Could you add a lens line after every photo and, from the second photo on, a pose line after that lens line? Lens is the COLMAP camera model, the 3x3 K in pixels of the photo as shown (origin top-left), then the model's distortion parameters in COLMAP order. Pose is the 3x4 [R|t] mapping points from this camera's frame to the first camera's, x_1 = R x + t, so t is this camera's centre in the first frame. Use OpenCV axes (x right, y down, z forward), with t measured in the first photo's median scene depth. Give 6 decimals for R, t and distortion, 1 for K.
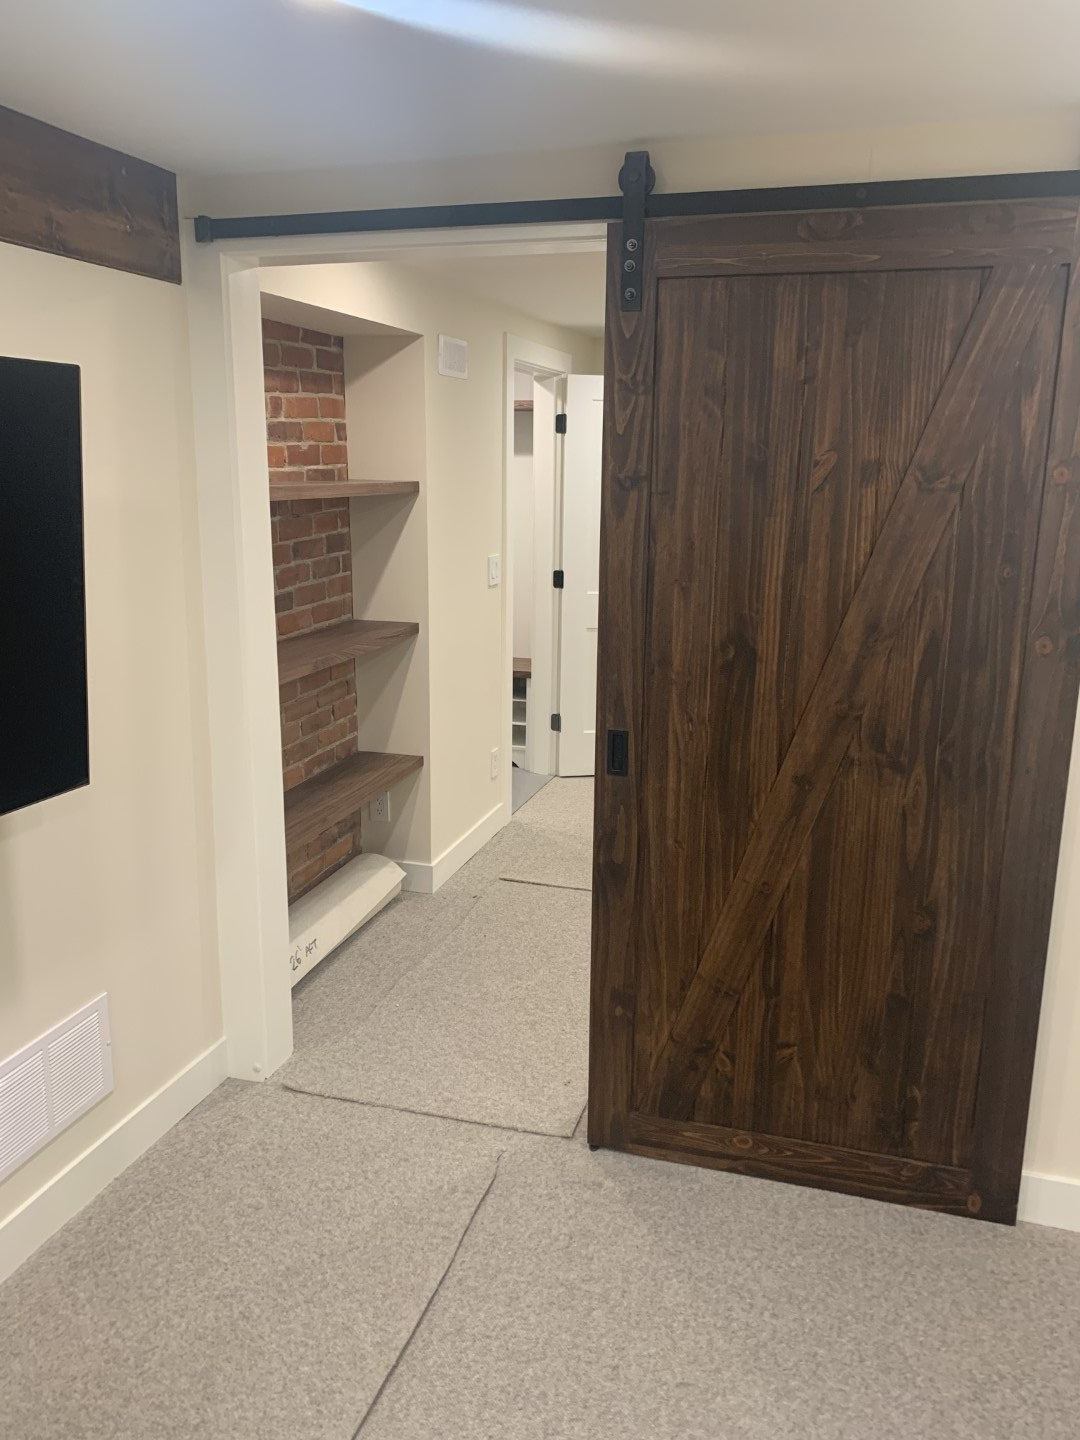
lens RADIAL K [[1099.7, 0, 548.9], [0, 1099.7, 706.4], [0, 0, 1]] dist [0.014298, -0.007159]
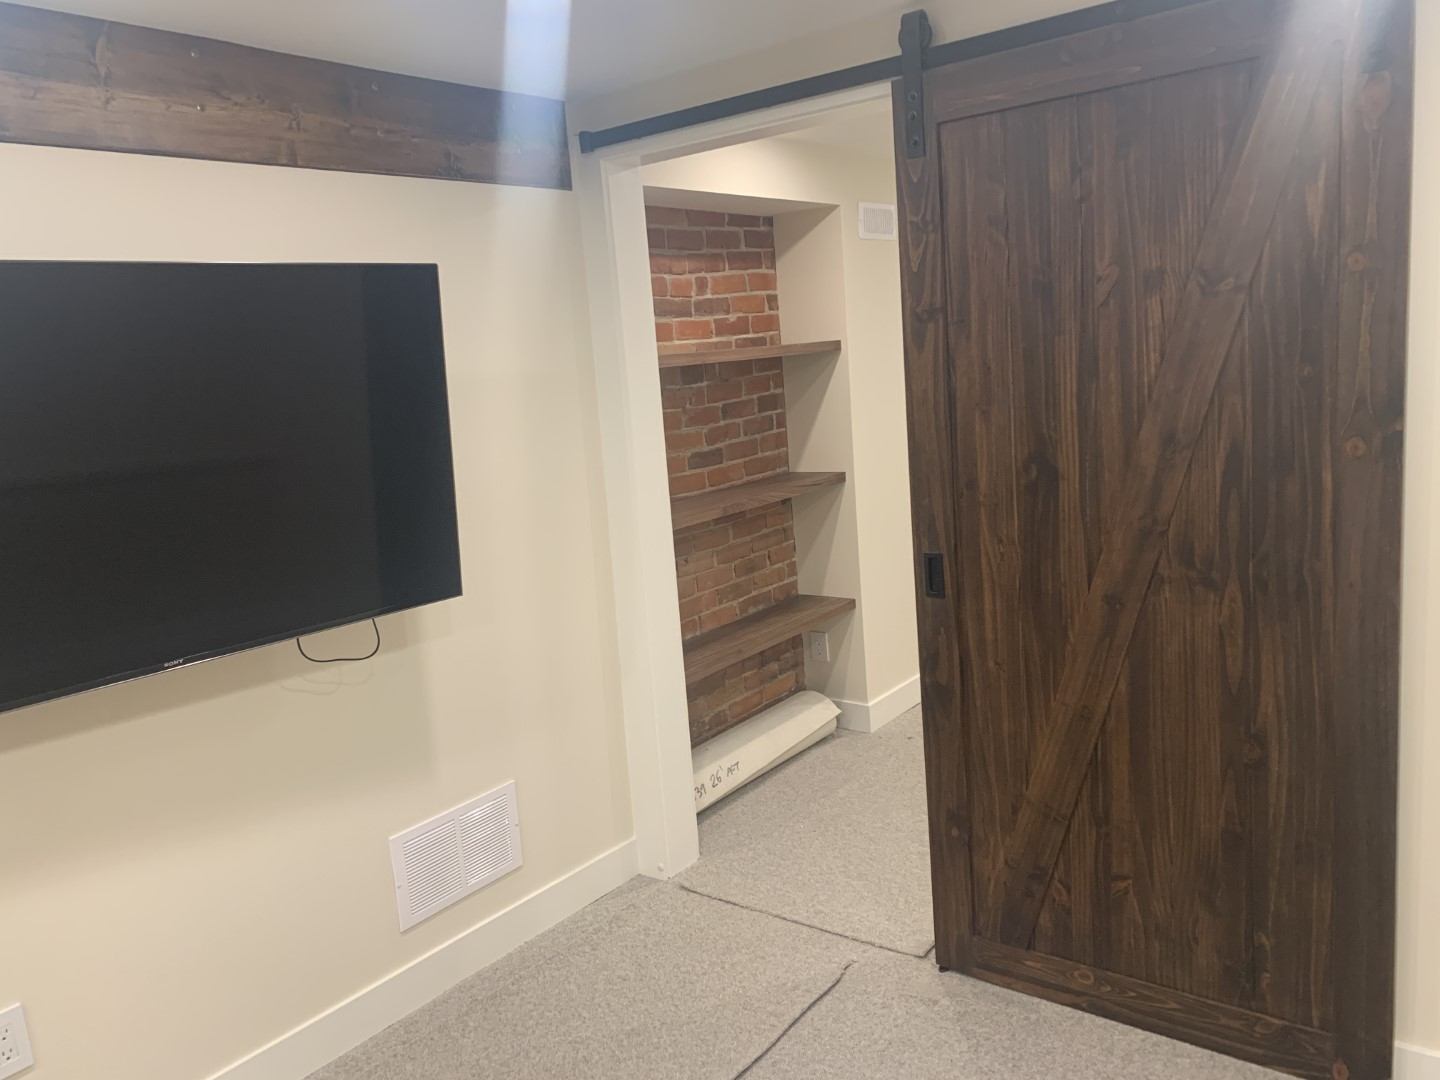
lens RADIAL K [[1094.4, 0, 725.2], [0, 1094.4, 523.3], [0, 0, 1]] dist [0.020849, -0.020117]
pose [[0.931909, -0.026425, -0.361729, 0.253455], [0.007449, 0.998526, -0.053754, 0.047286], [0.362617, 0.047400, 0.930732, -0.037728]]
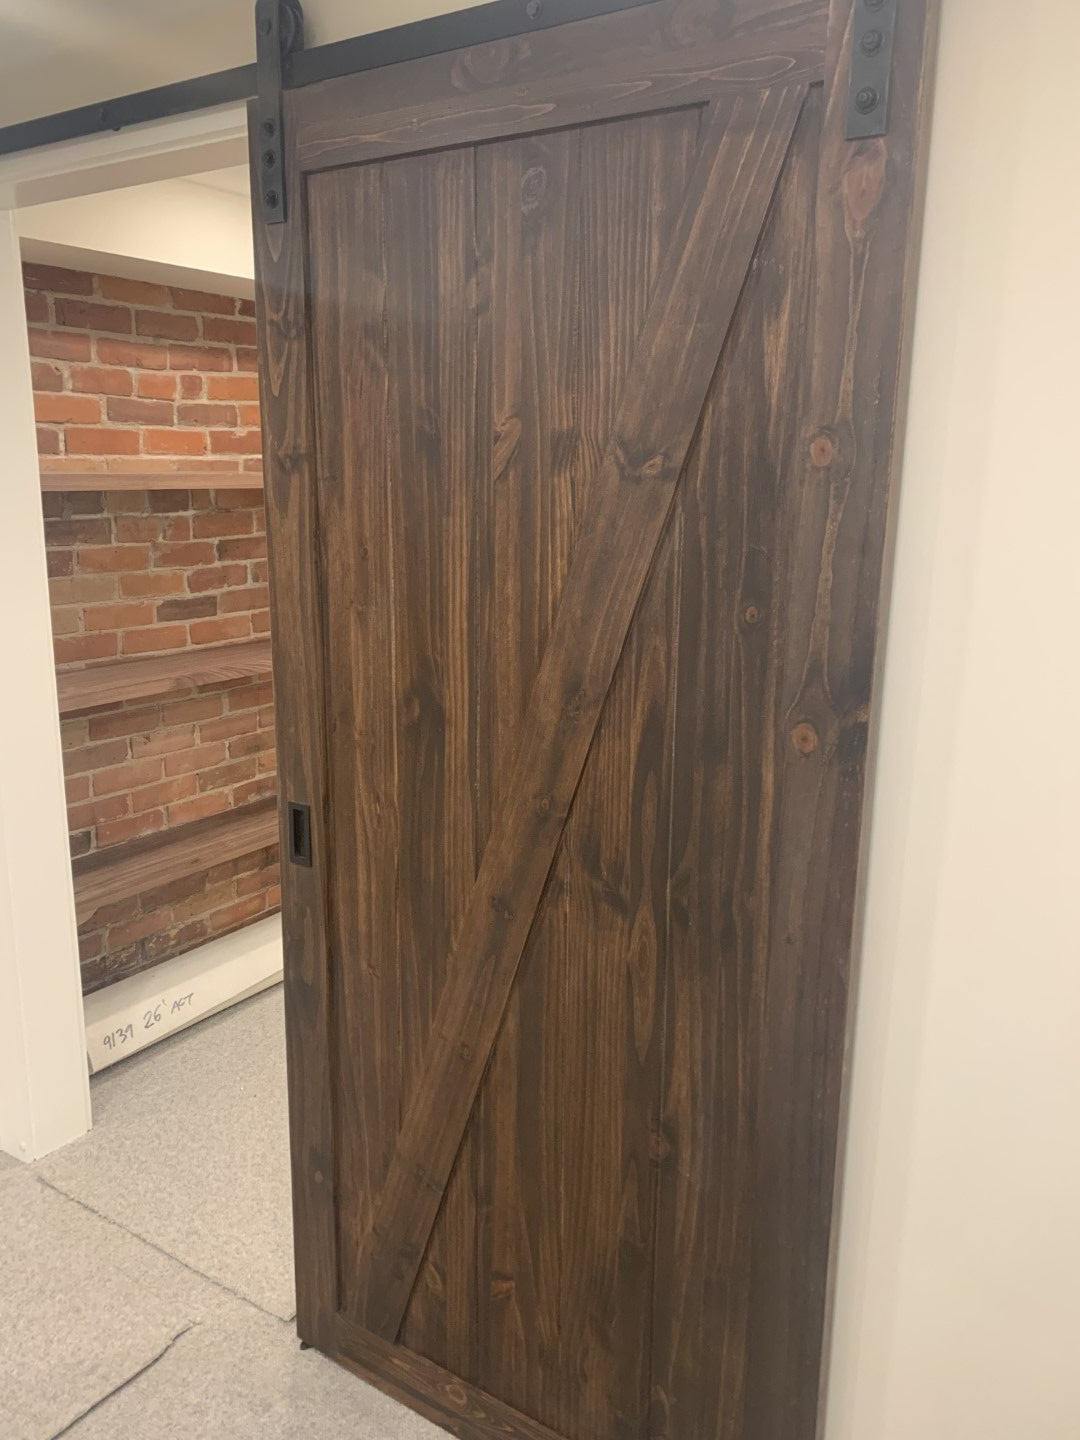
lens RADIAL K [[1096.9, 0, 552.8], [0, 1096.9, 703.2], [0, 0, 1]] dist [0.027661, -0.028108]
pose [[0.957838, 0.066606, -0.279480, 0.423959], [-0.068857, 0.997625, 0.001767, -0.057786], [0.278934, 0.017552, 0.960150, 0.340789]]
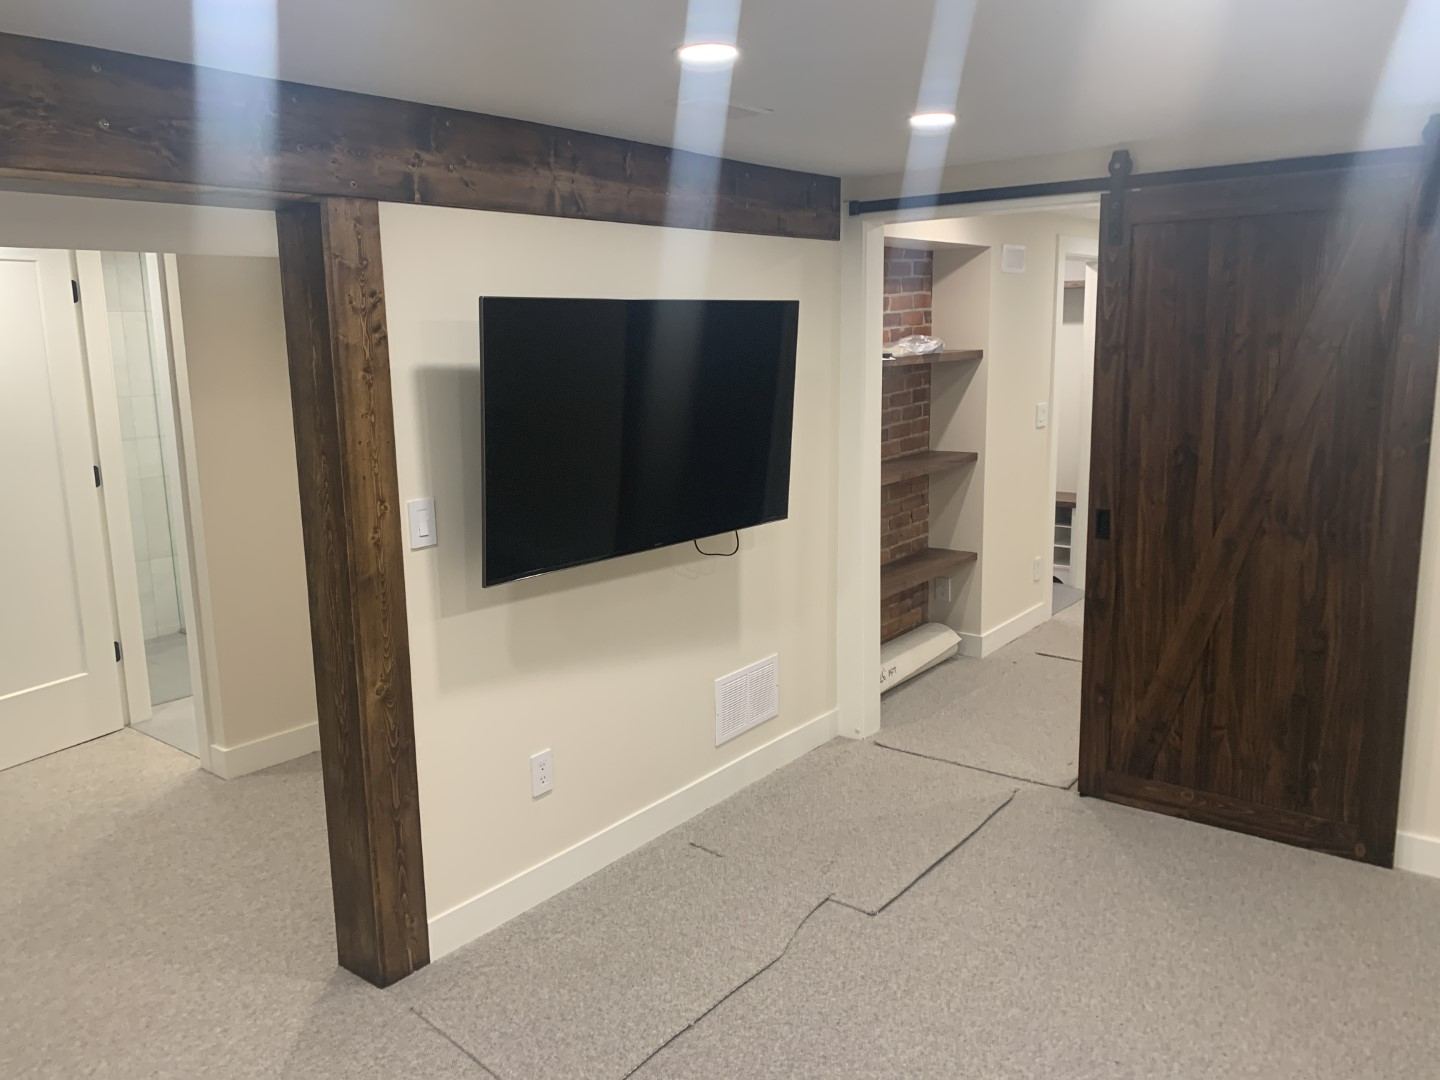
lens RADIAL K [[1099.7, 0, 704.9], [0, 1099.7, 514.5], [0, 0, 1]] dist [0.014298, -0.007159]
pose [[0.931122, 0.031161, -0.363375, 0.104807], [-0.049931, 0.997853, -0.042373, 0.122808], [0.361274, 0.057598, 0.930679, -0.641299]]
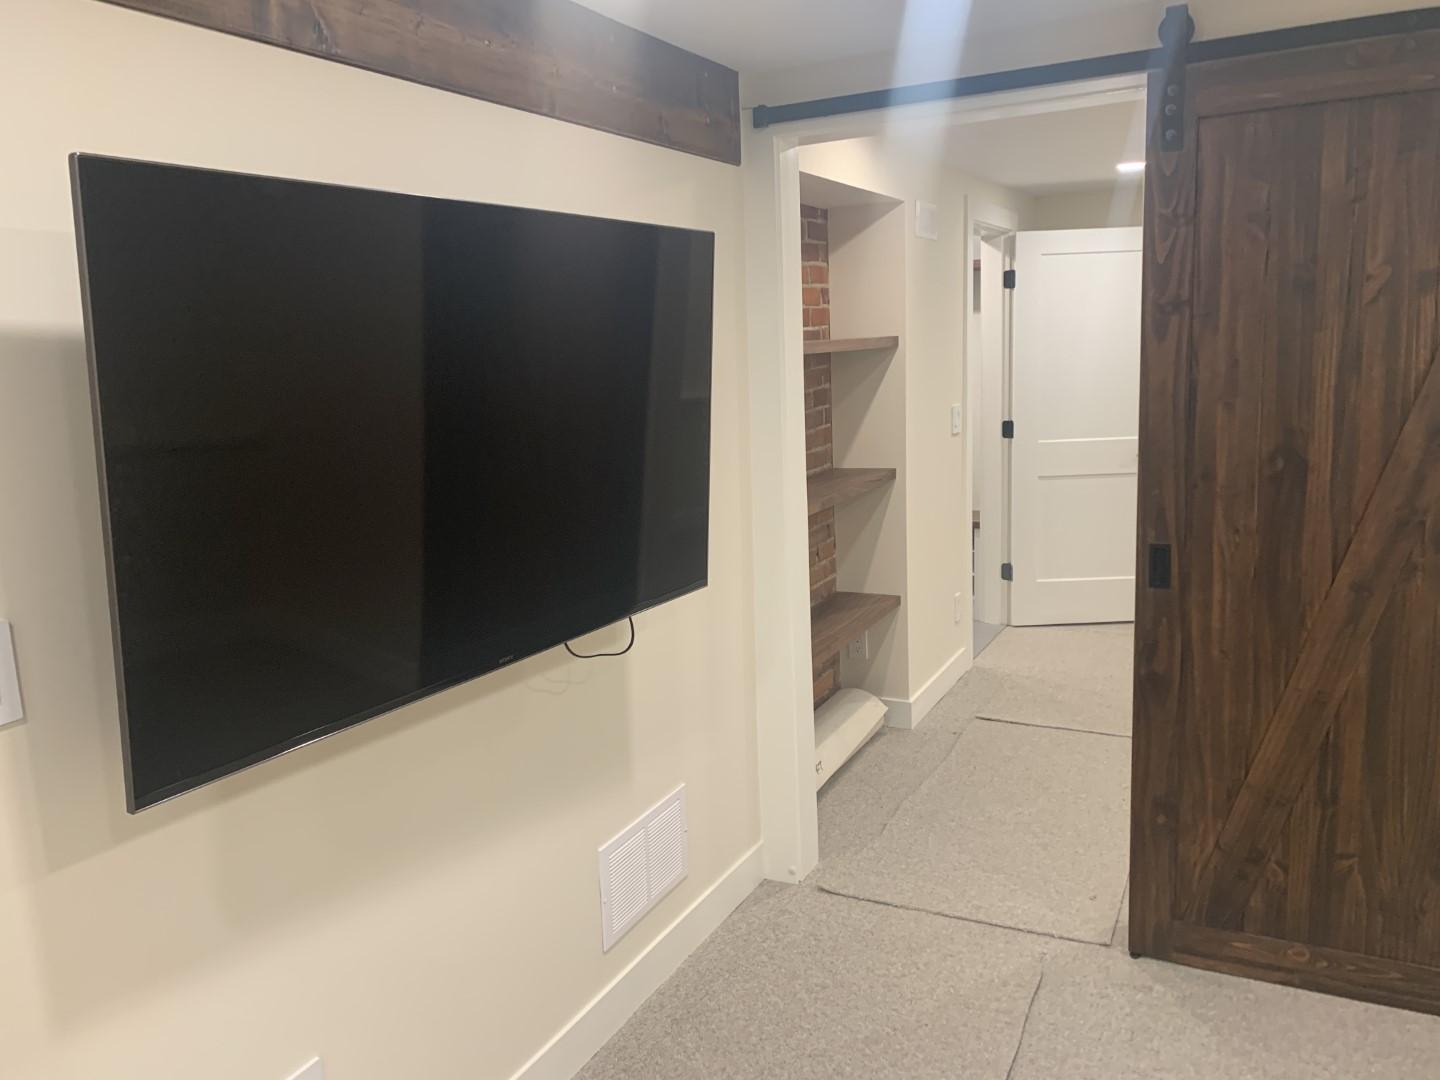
lens RADIAL K [[1096.9, 0, 710.2], [0, 1096.9, 523.4], [0, 0, 1]] dist [0.027661, -0.028108]
pose [[0.980716, -0.021740, -0.194226, -0.152593], [0.010742, 0.998288, -0.057498, 0.057937], [0.195143, 0.054303, 0.979270, -0.115370]]
